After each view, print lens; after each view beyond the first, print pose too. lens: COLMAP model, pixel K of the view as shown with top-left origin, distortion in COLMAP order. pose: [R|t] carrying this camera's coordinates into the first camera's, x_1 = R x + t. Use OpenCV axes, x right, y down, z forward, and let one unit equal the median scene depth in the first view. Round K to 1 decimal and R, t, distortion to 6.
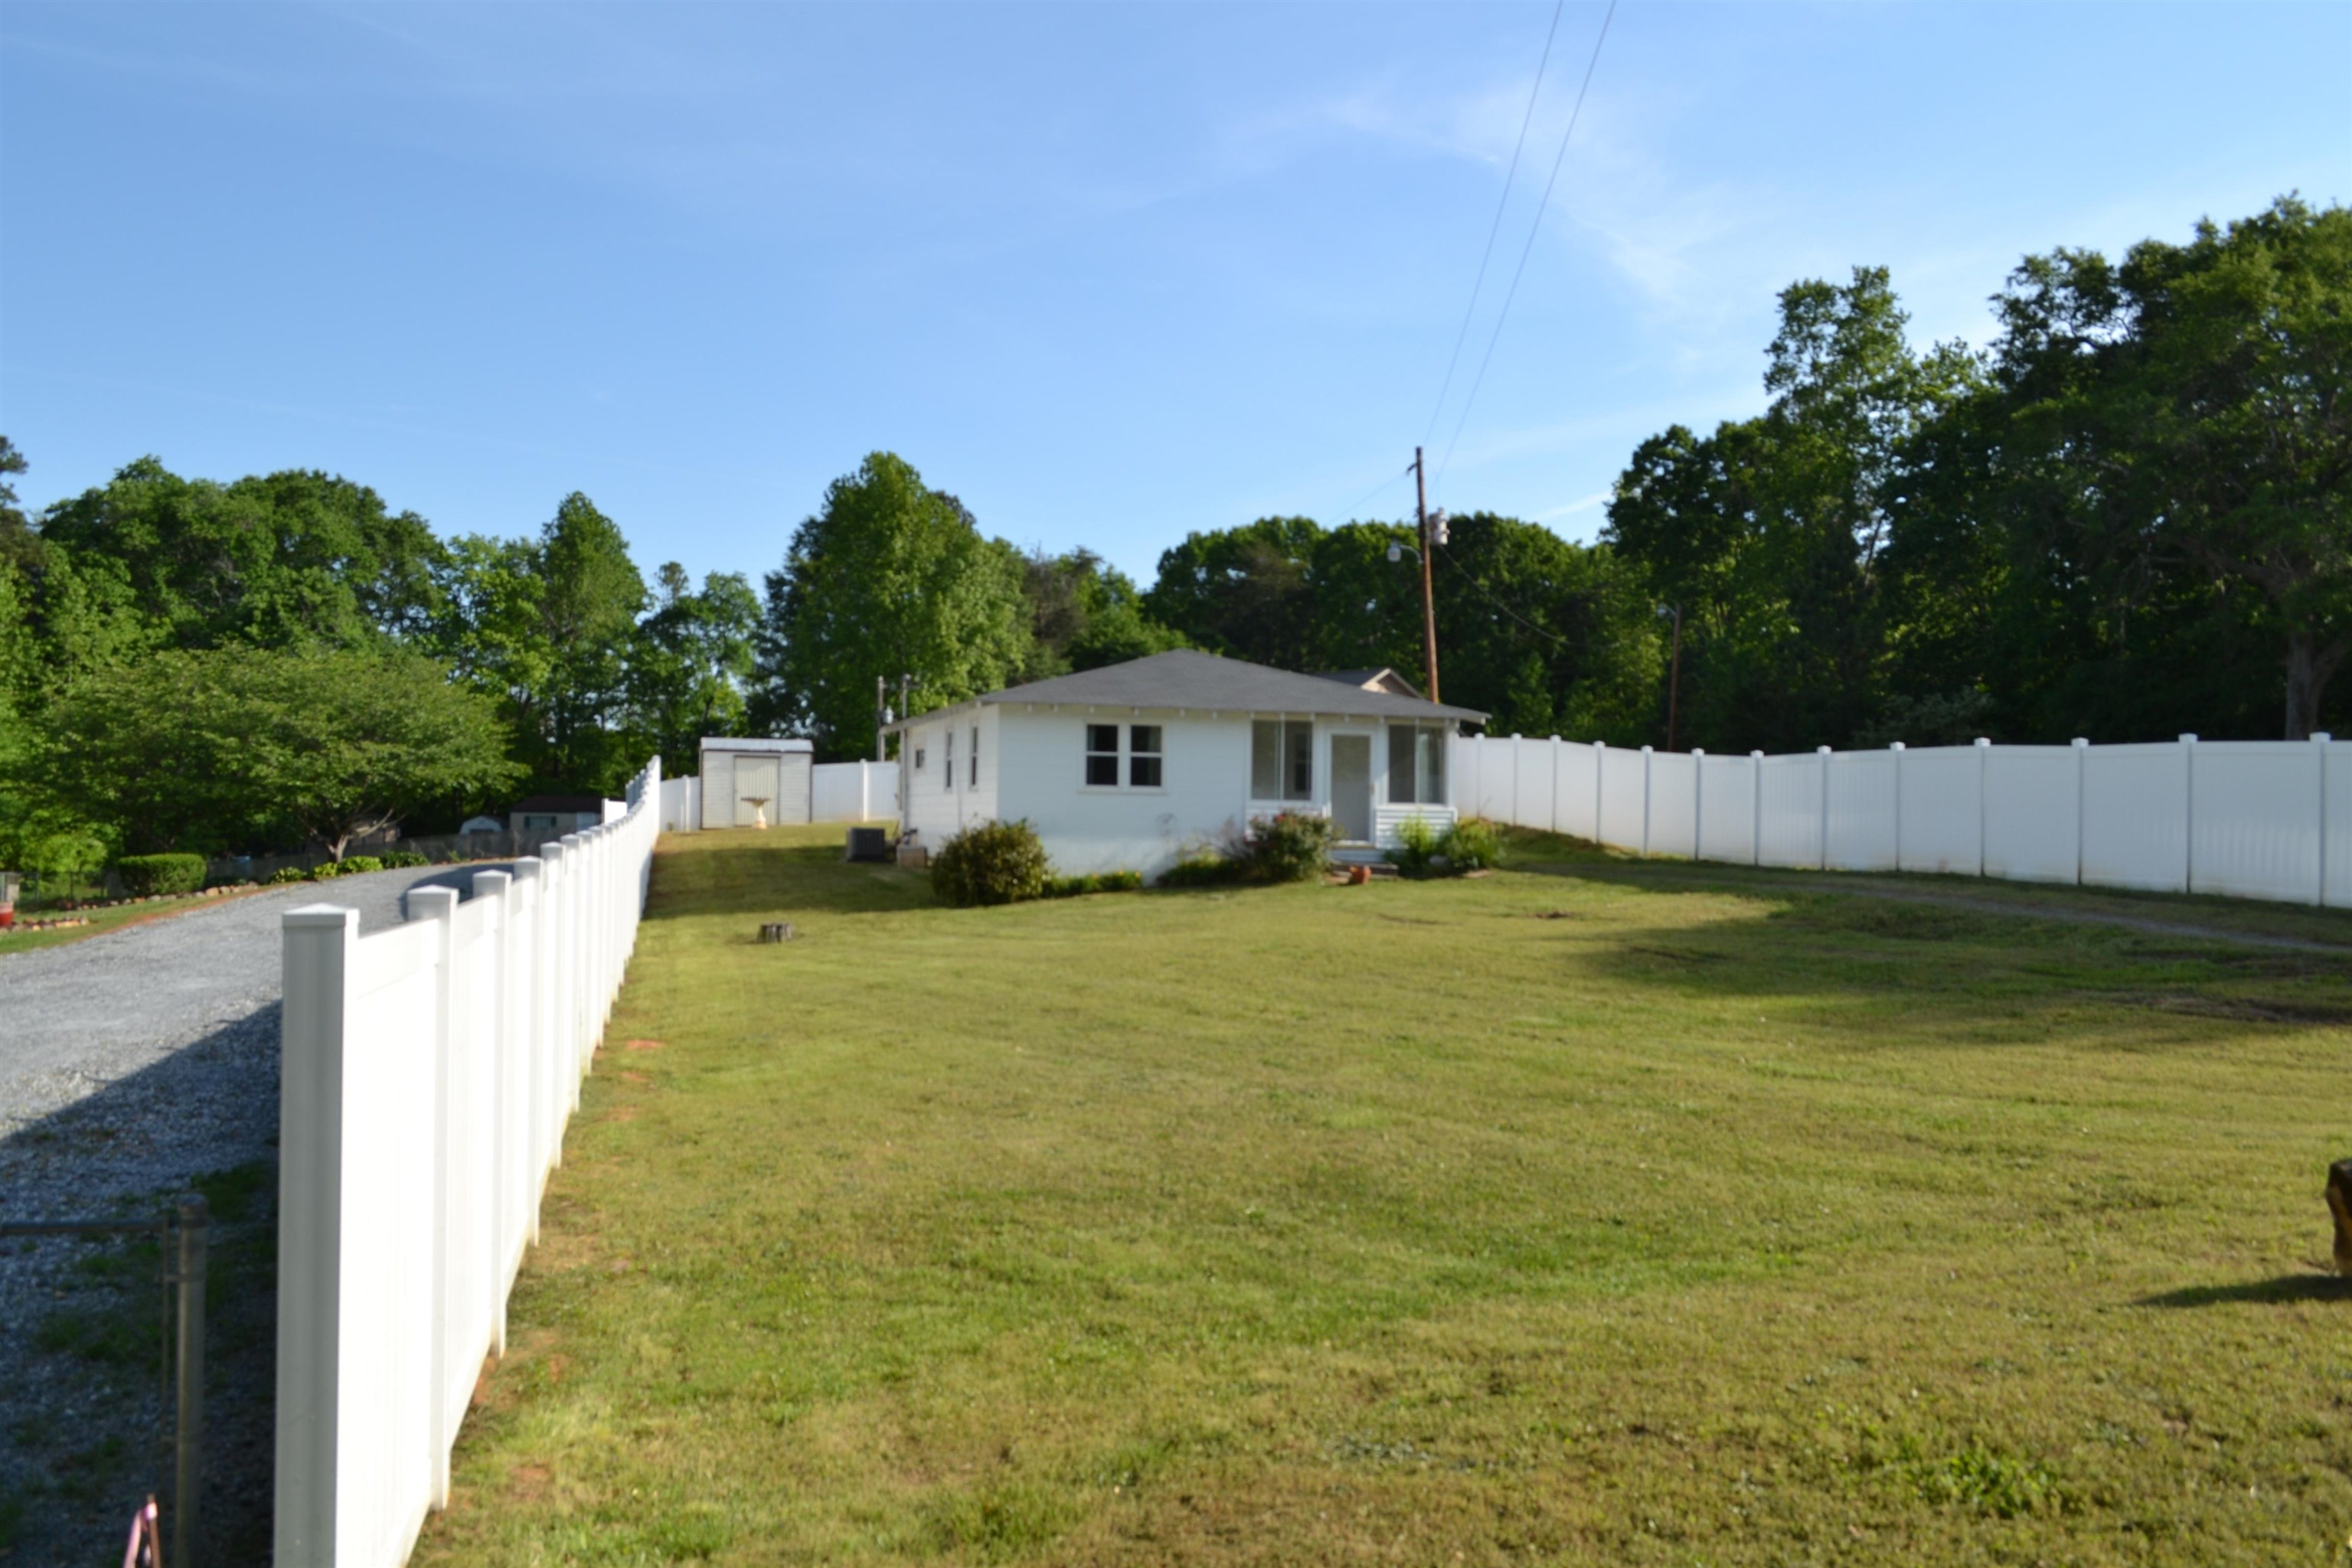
lens RADIAL K [[1905.0, 0, 1173.2], [0, 1905.0, 801.7], [0, 0, 1]] dist [-0.007001, 0.003723]
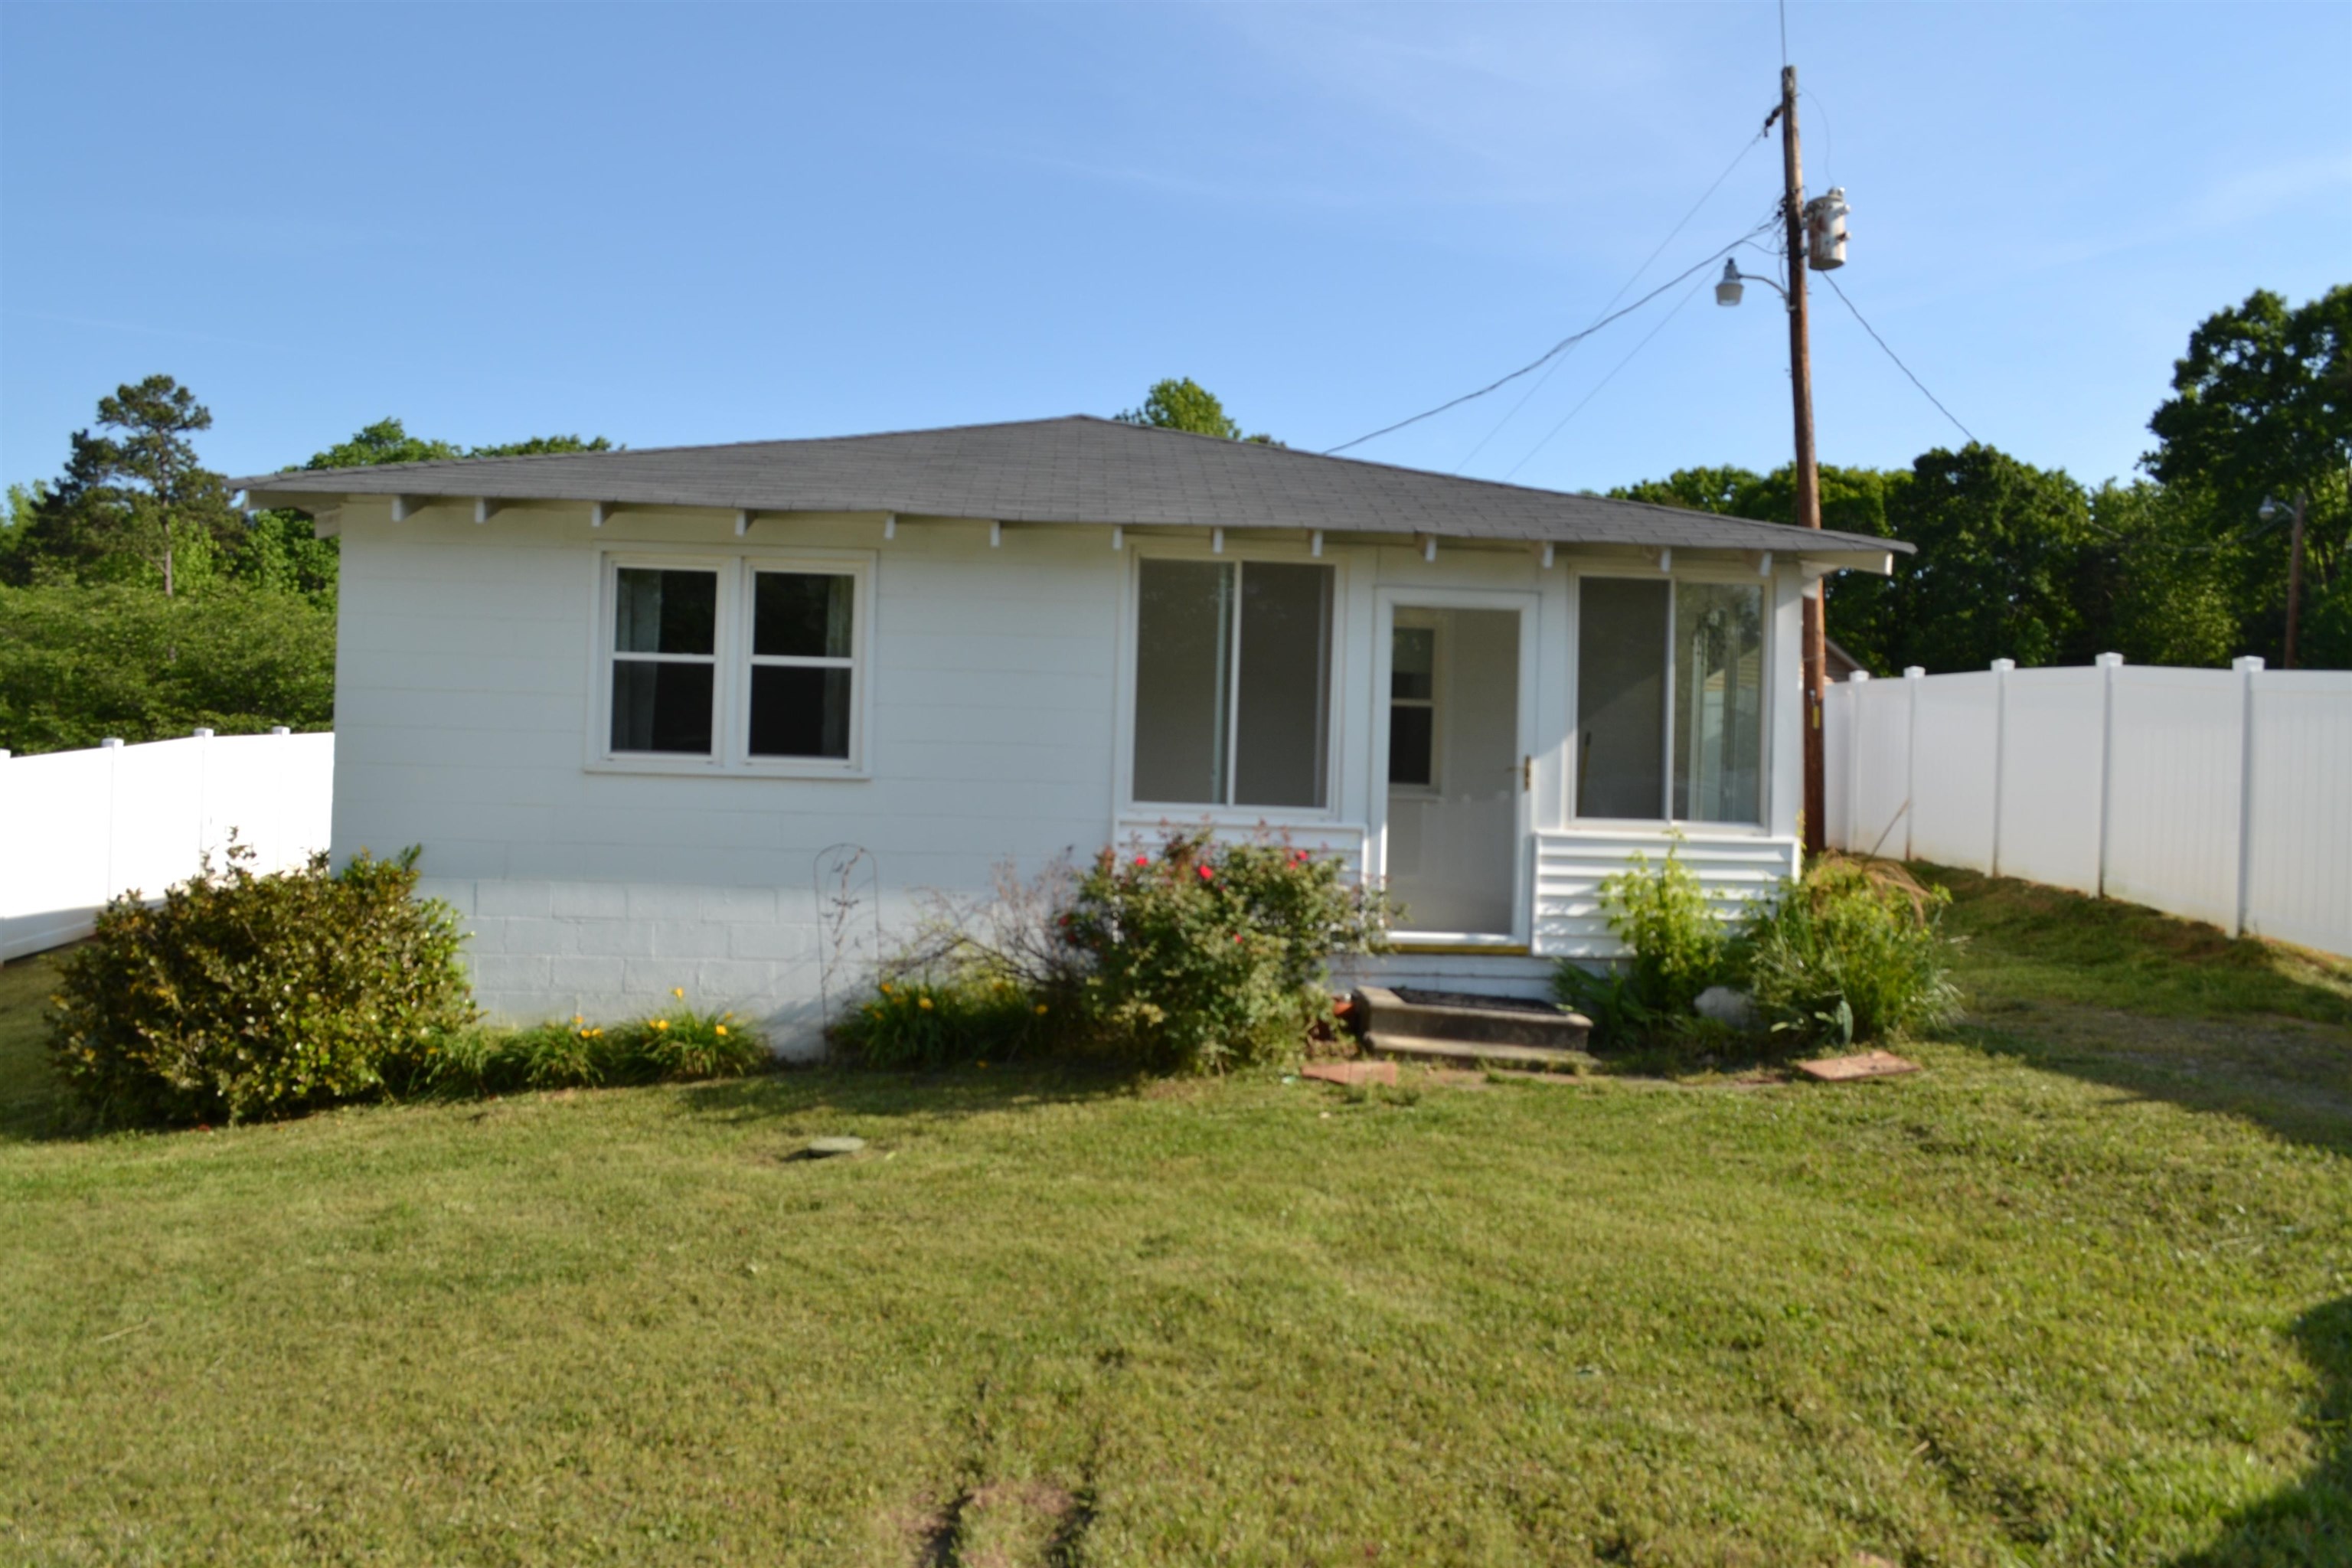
lens RADIAL K [[1905.0, 0, 1173.2], [0, 1905.0, 801.7], [0, 0, 1]] dist [-0.007001, 0.003723]
pose [[0.972008, 0.011392, -0.234672, 0.040463], [-0.012997, 0.999902, -0.005296, 0.000245], [0.234589, 0.008197, 0.972060, 0.220291]]
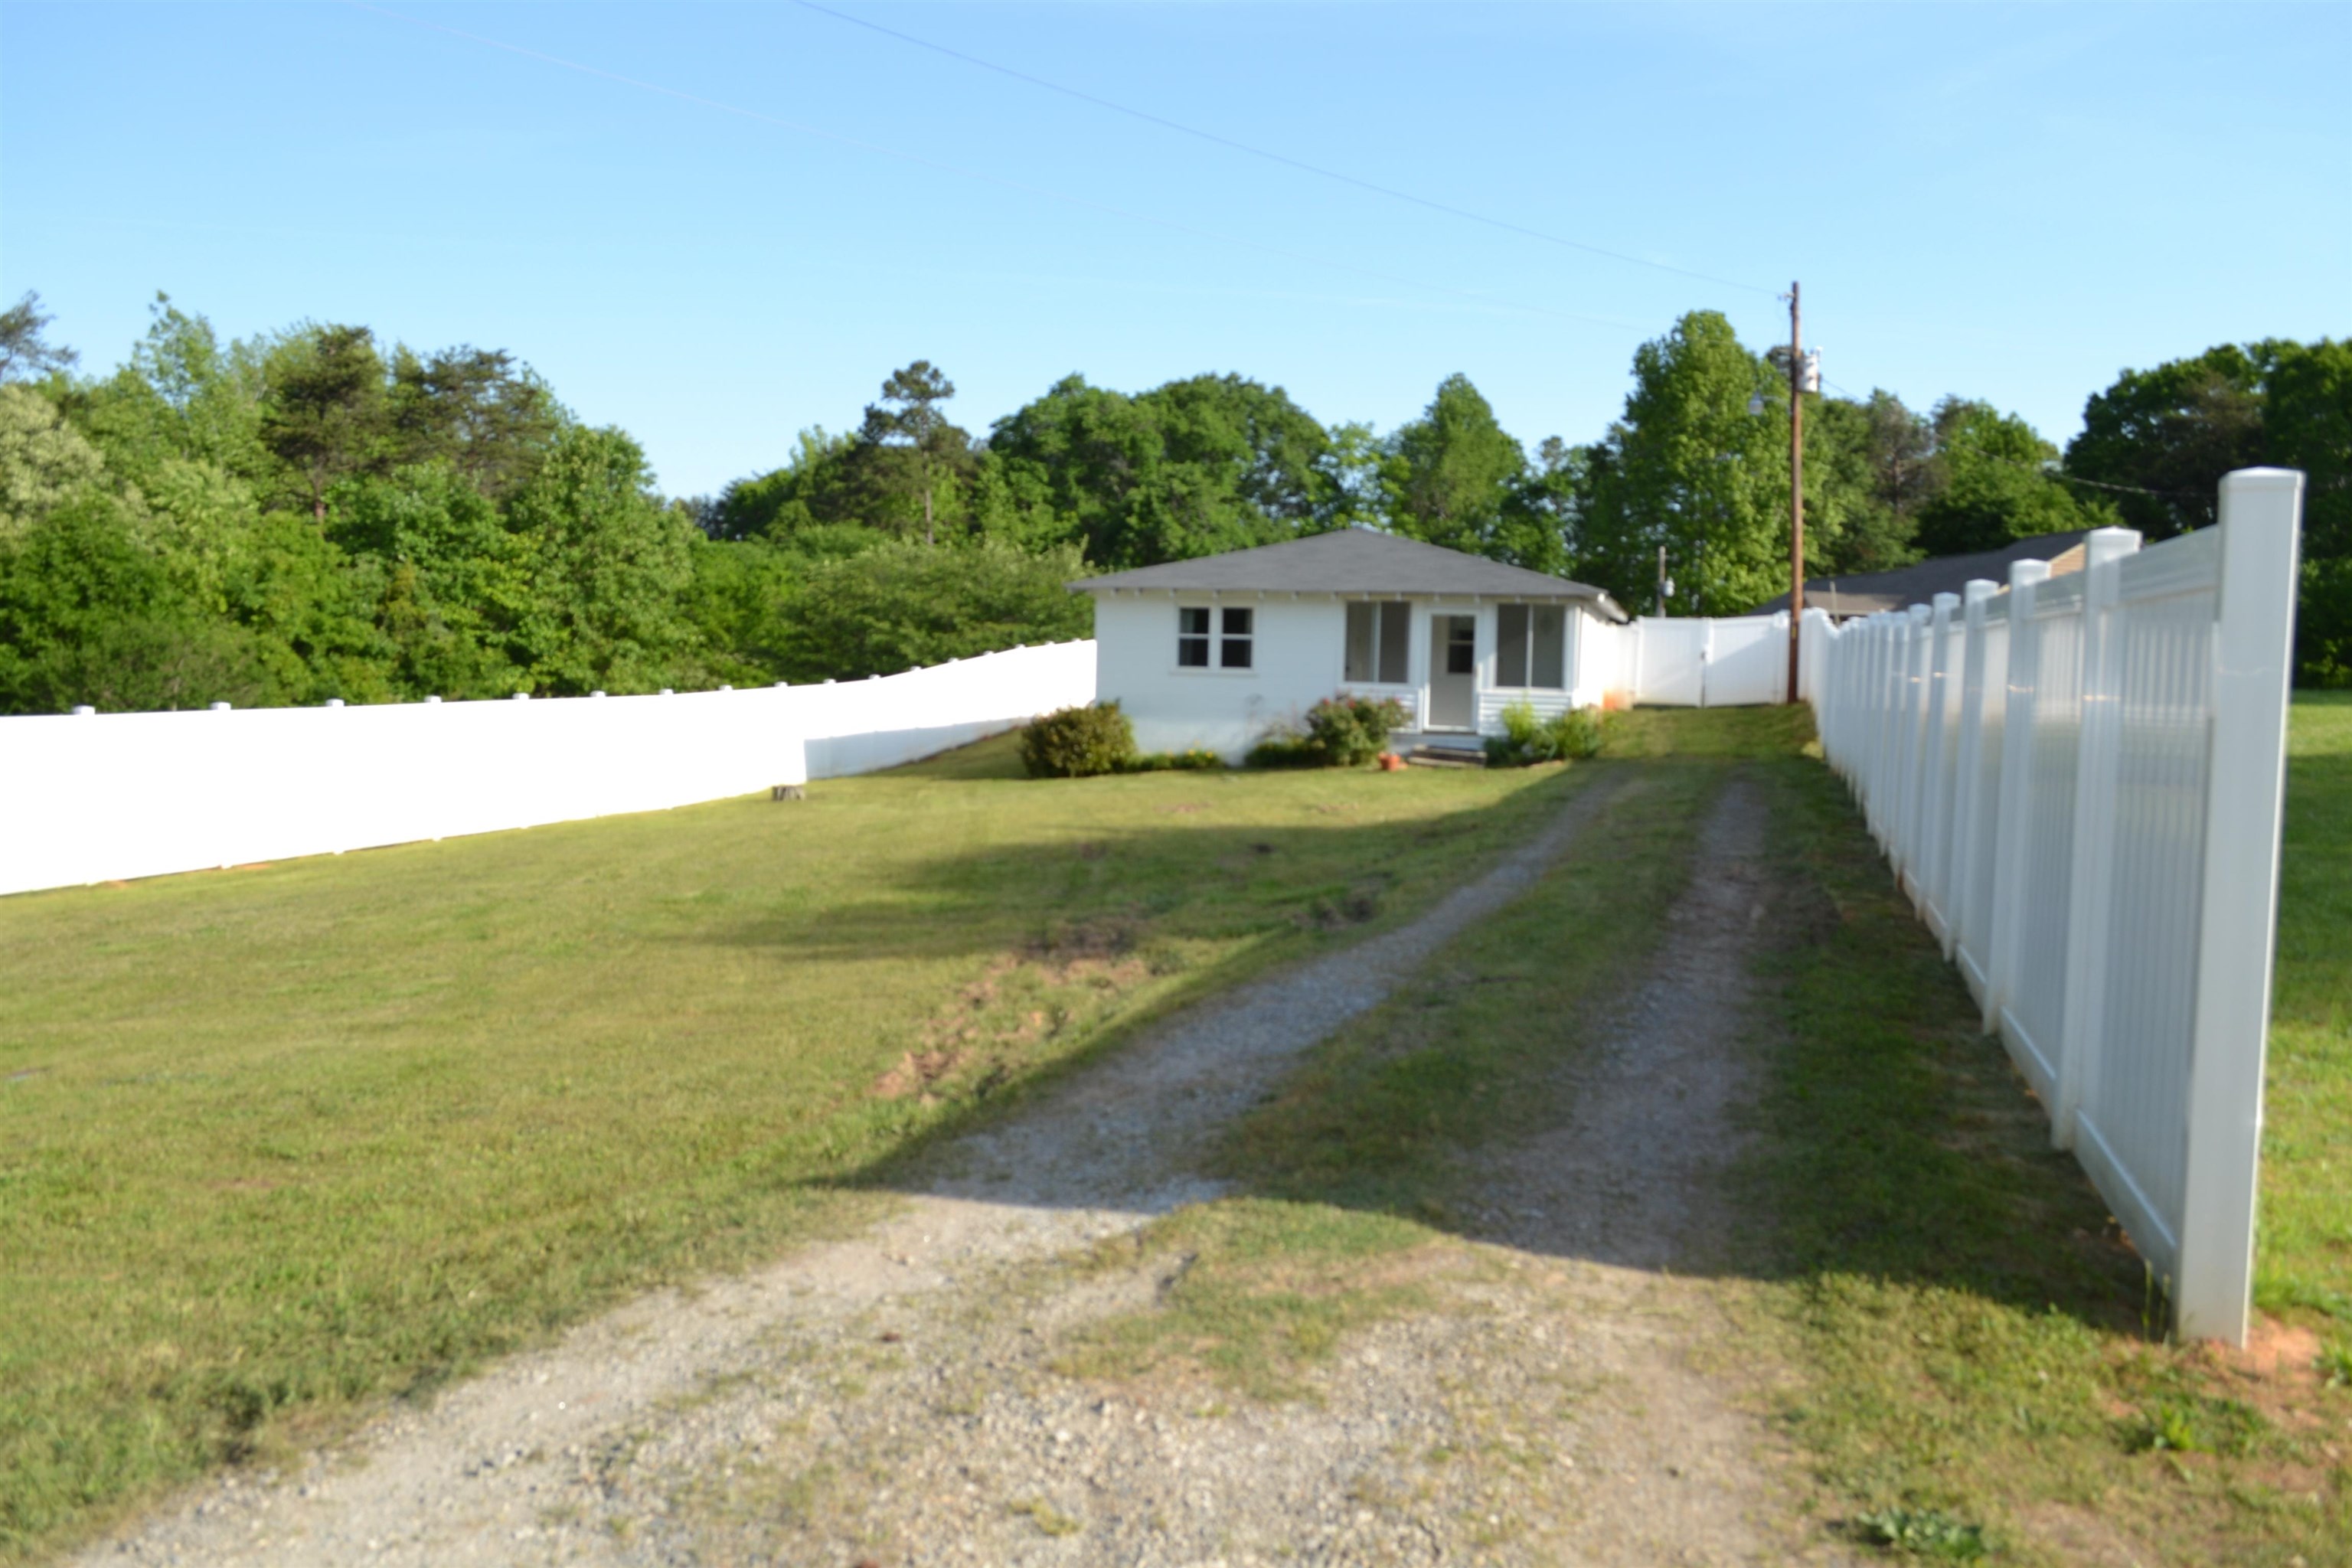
lens RADIAL K [[1905.0, 0, 1173.2], [0, 1905.0, 801.7], [0, 0, 1]] dist [-0.007001, 0.003723]
pose [[0.841378, 0.045512, -0.538527, 0.161640], [-0.008496, 0.997439, 0.071021, -0.002775], [0.540380, -0.055180, 0.839610, 0.039574]]
